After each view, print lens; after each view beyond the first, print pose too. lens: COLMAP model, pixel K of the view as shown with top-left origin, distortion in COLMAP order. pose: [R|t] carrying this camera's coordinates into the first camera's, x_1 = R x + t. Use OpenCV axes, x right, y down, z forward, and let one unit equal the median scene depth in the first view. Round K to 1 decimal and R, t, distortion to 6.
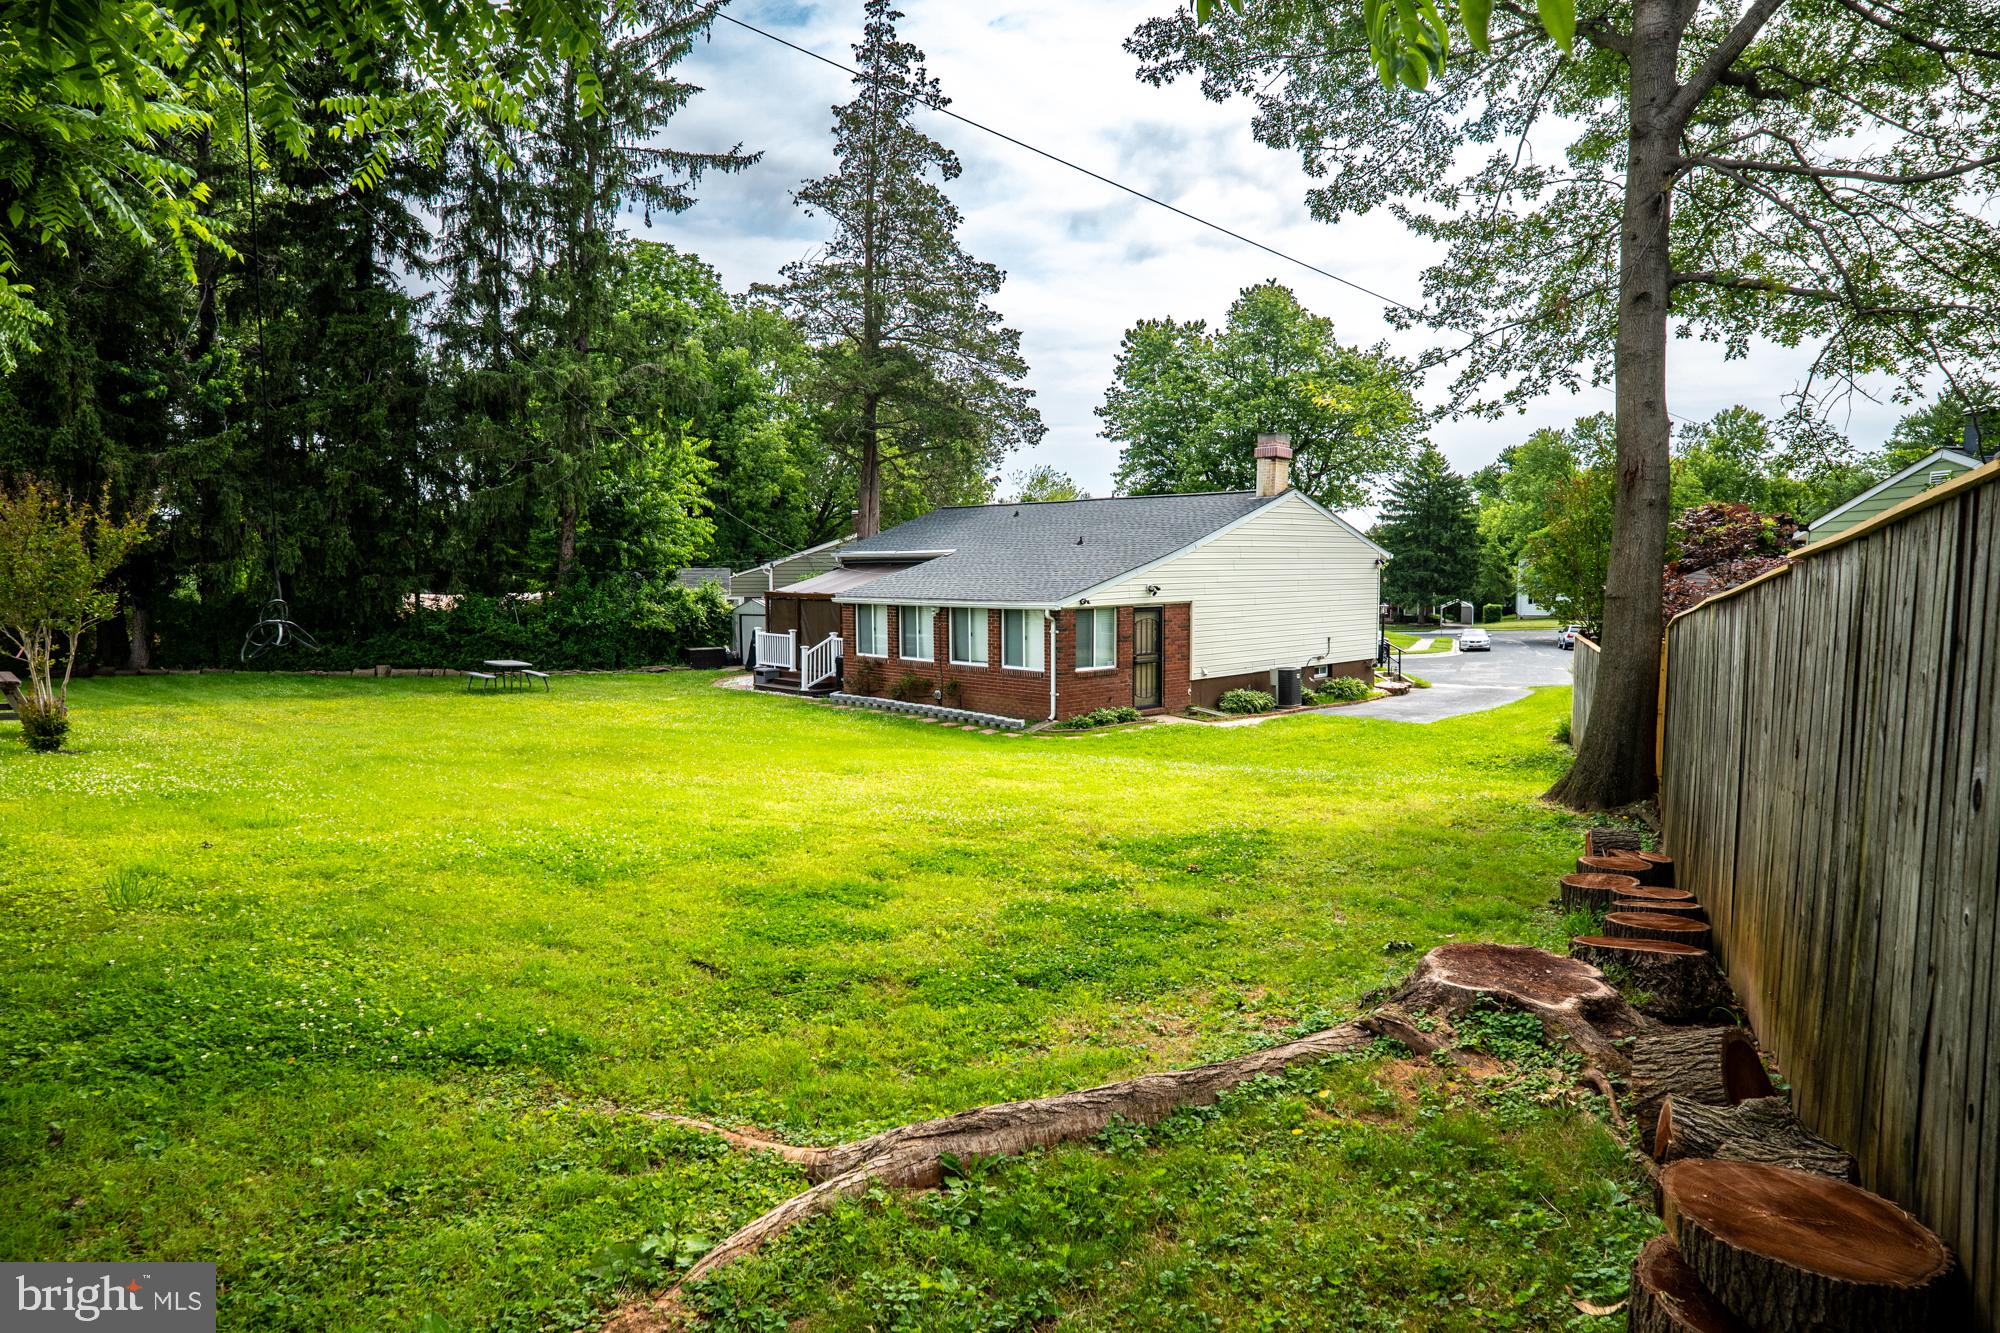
lens RADIAL K [[1195.0, 0, 993.1], [0, 1195.0, 686.1], [0, 0, 1]] dist [-0.070820, 0.055977]
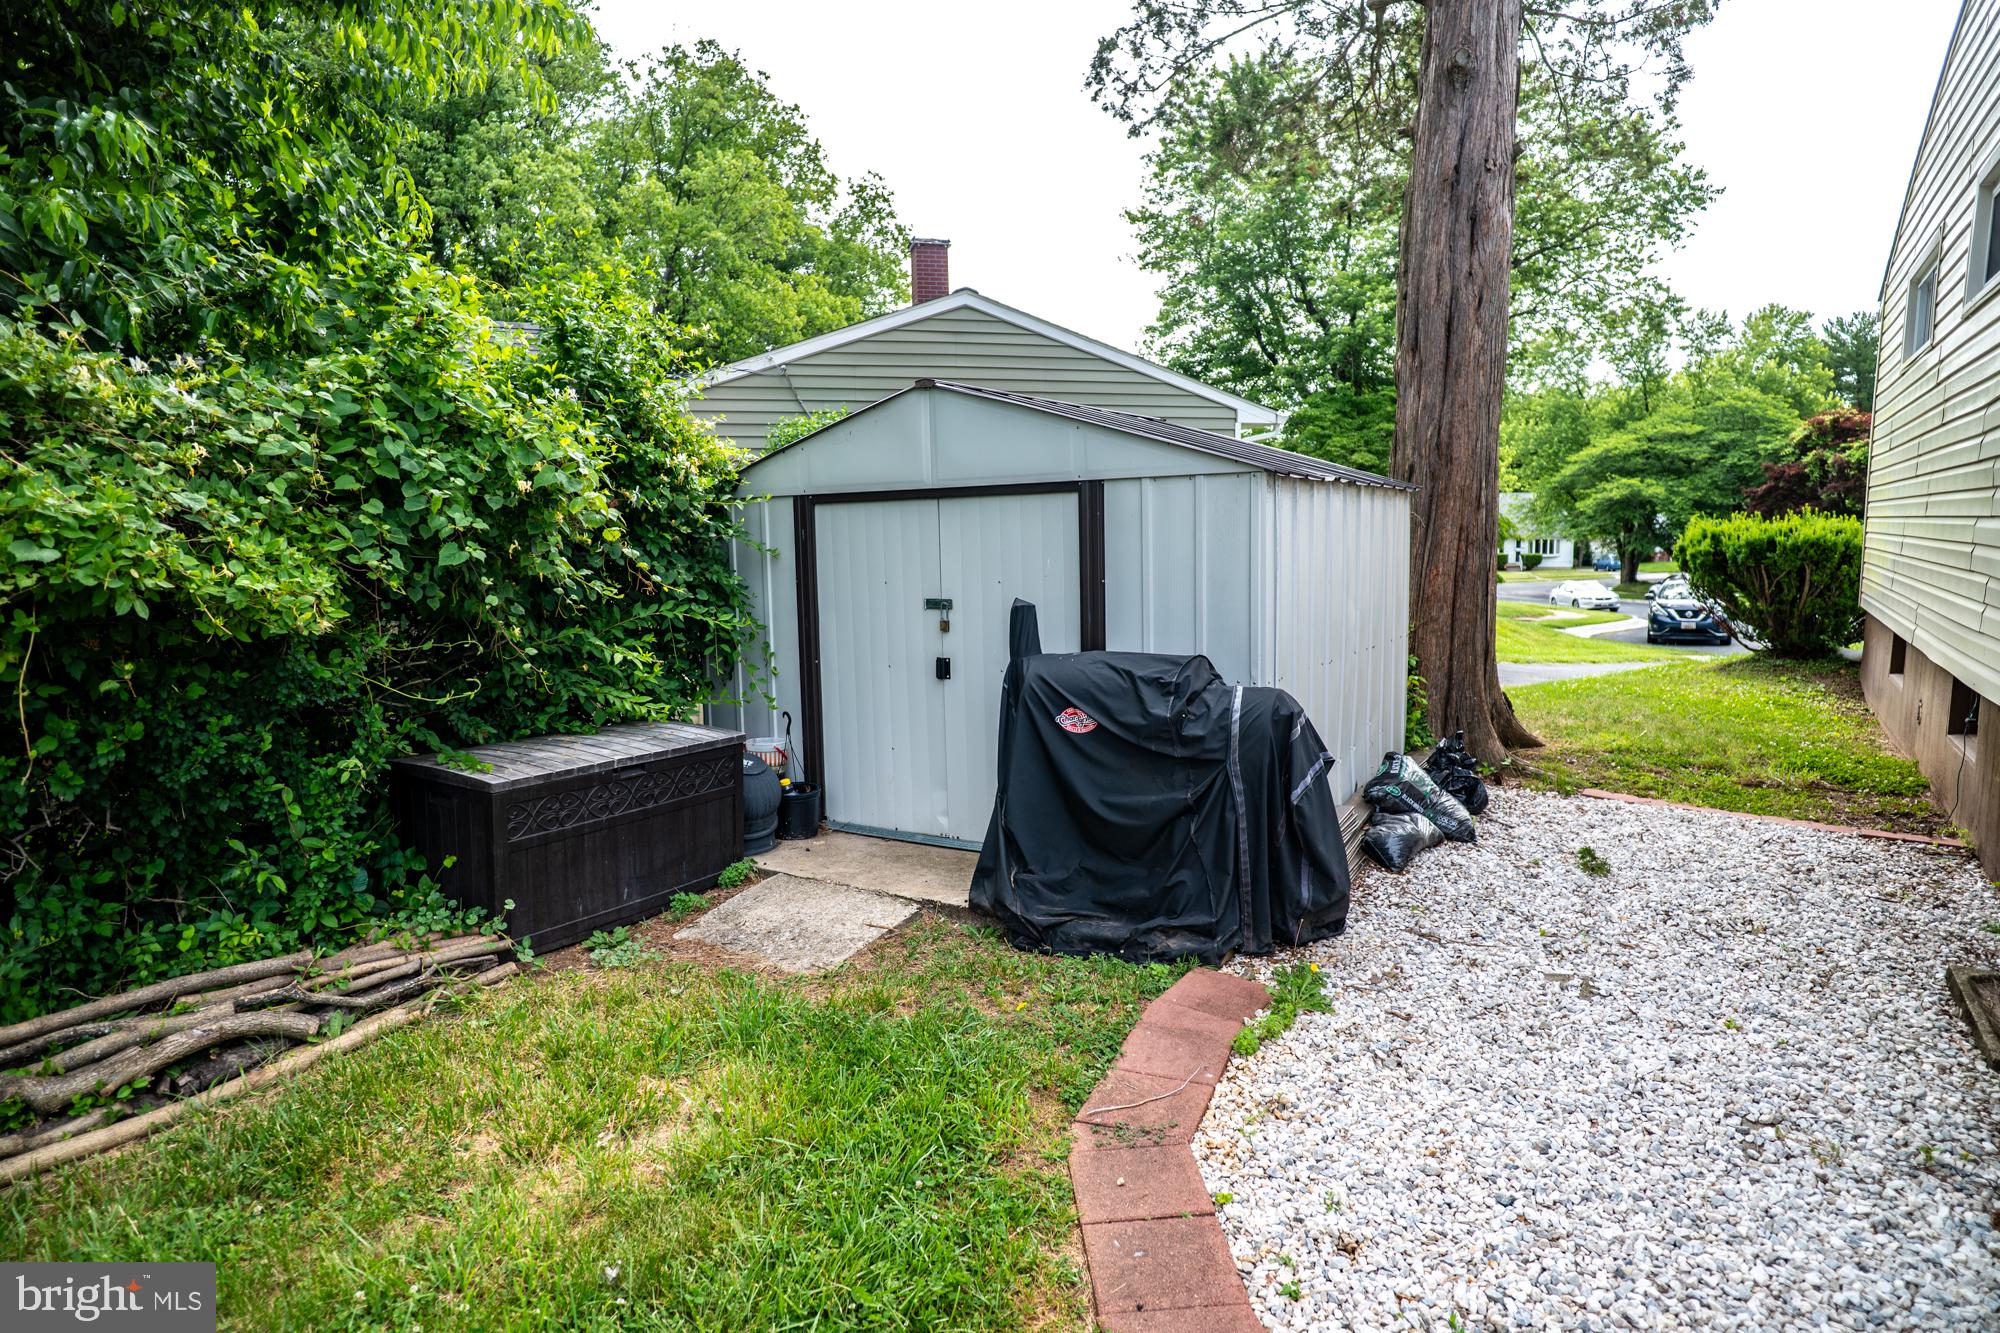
lens RADIAL K [[1195.0, 0, 993.1], [0, 1195.0, 686.1], [0, 0, 1]] dist [-0.070820, 0.055977]
pose [[0.969881, -0.035645, 0.240957, -0.290082], [0.028951, 0.999092, 0.031265, -0.051770], [-0.241853, -0.023347, 0.970032, 1.085998]]
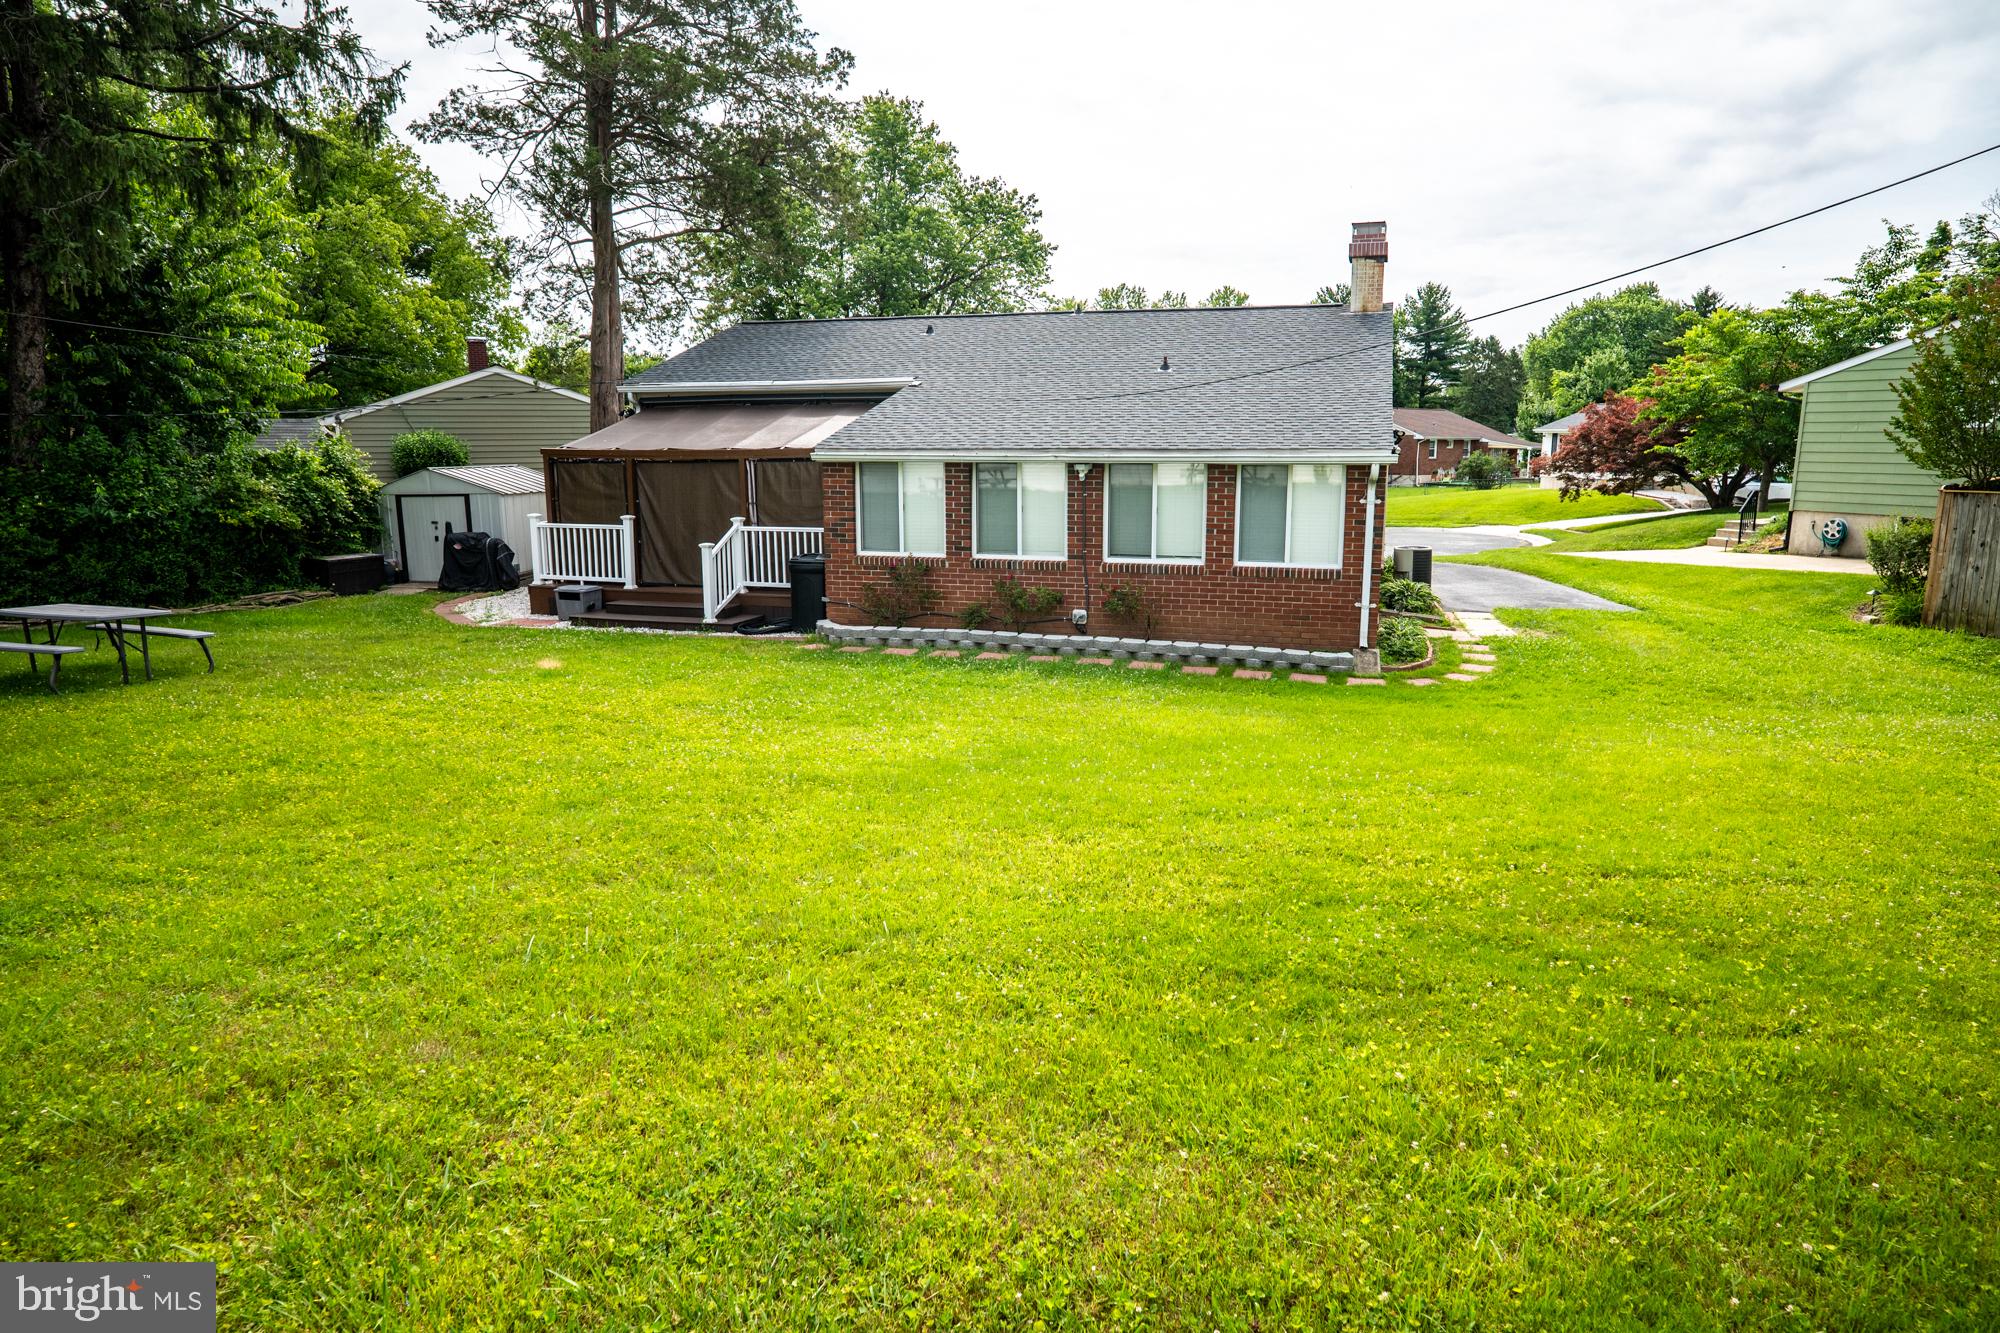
lens RADIAL K [[1195.4, 0, 1000.0], [0, 1195.4, 666.5], [0, 0, 1]] dist [-0.070630, 0.056007]
pose [[0.869317, -0.088296, 0.486304, -0.312406], [0.048245, 0.994374, 0.094302, -0.021840], [-0.491895, -0.058516, 0.868686, 0.449973]]
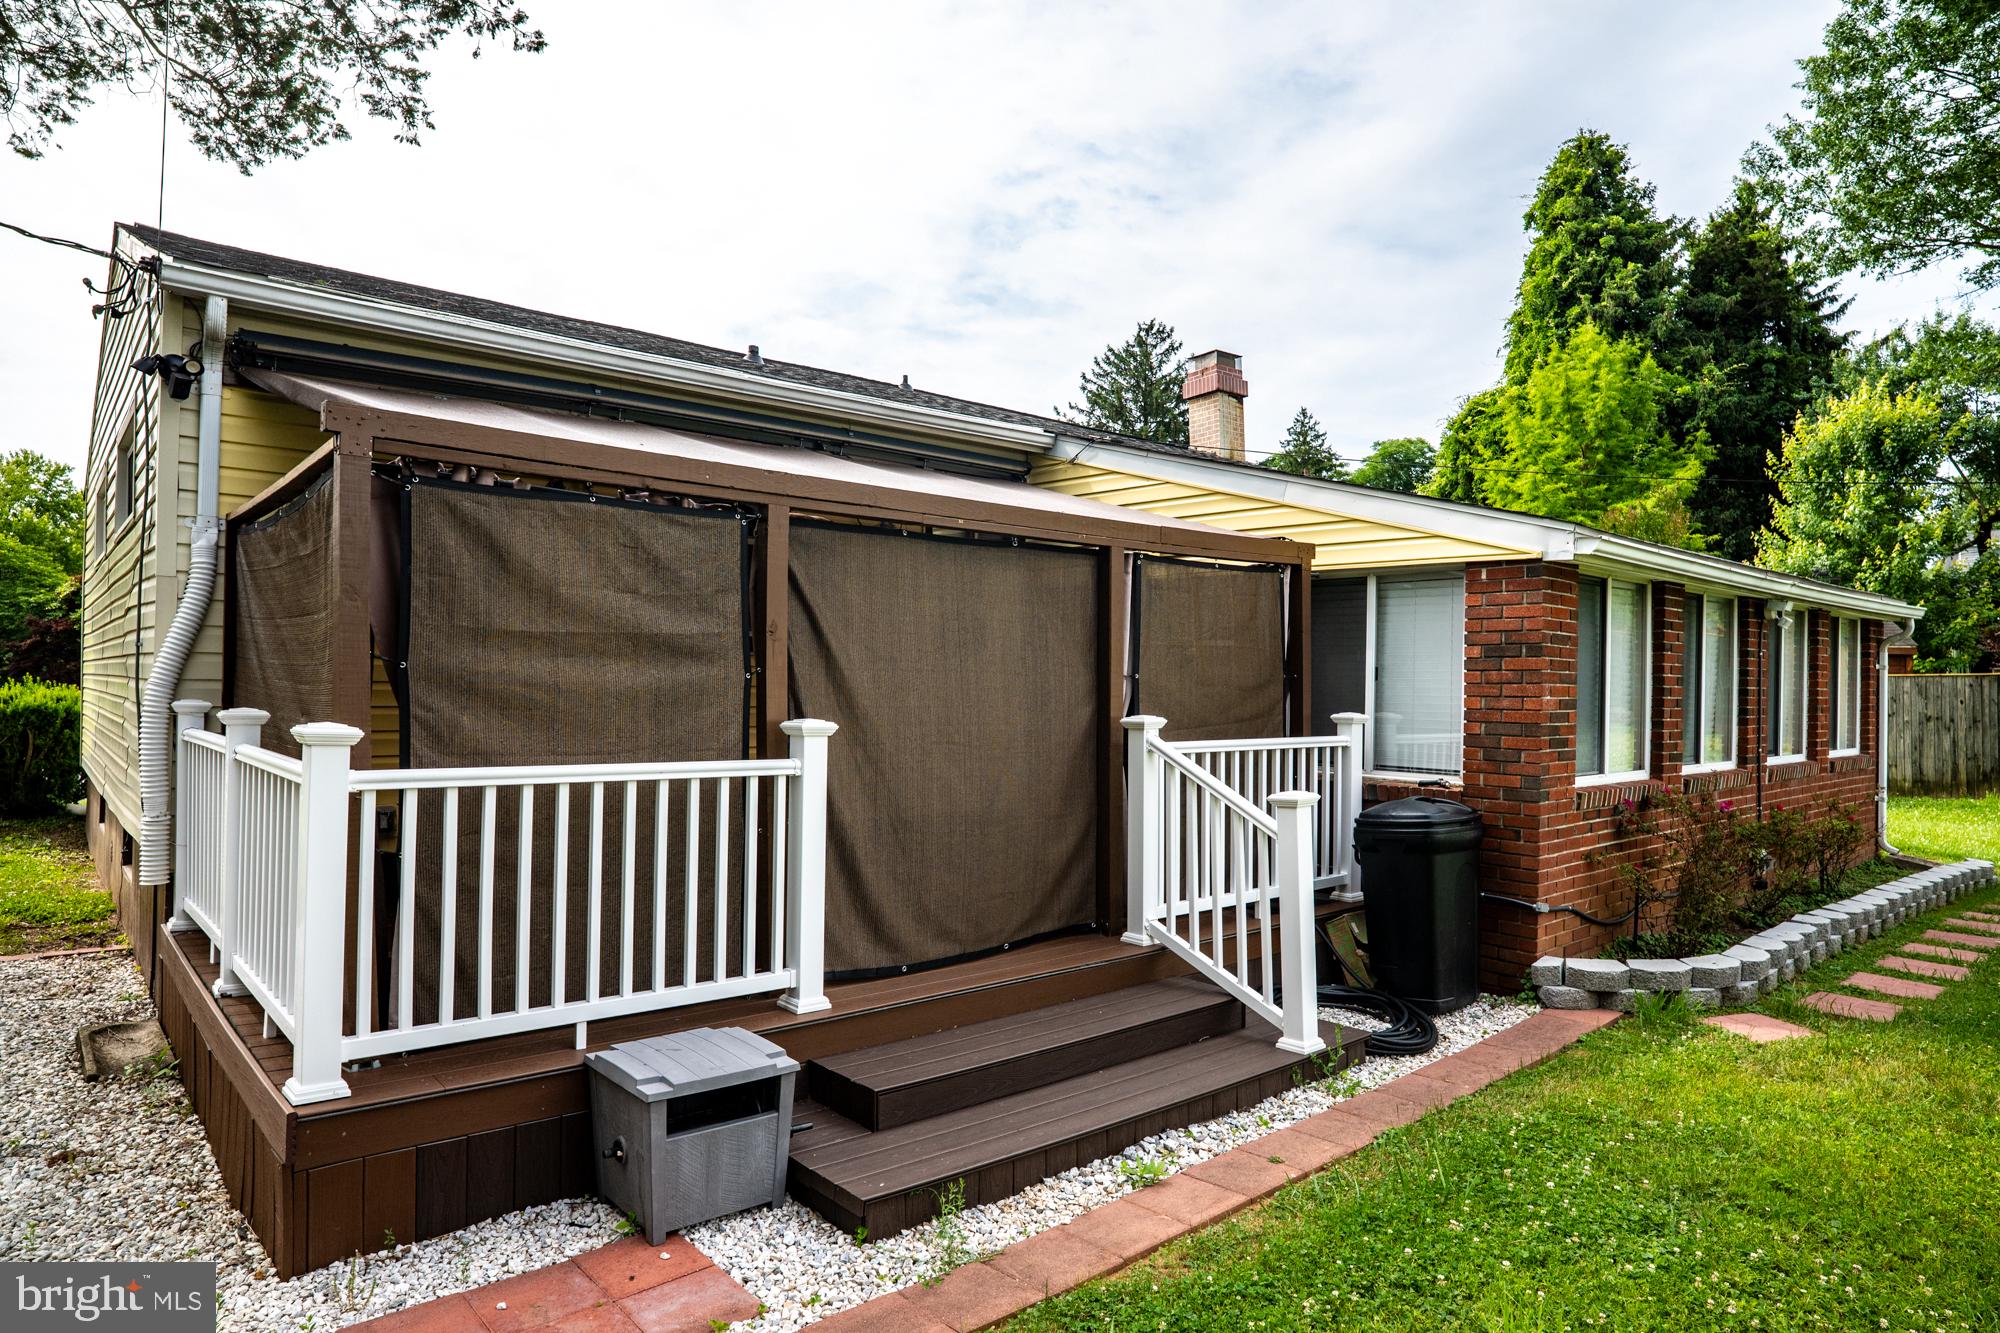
lens RADIAL K [[1195.0, 0, 993.1], [0, 1195.0, 686.1], [0, 0, 1]] dist [-0.070820, 0.055977]
pose [[0.061867, 0.000667, 0.998084, -0.331086], [0.099212, 0.995043, -0.006815, -0.050756], [-0.993141, 0.099444, 0.061494, 1.024077]]
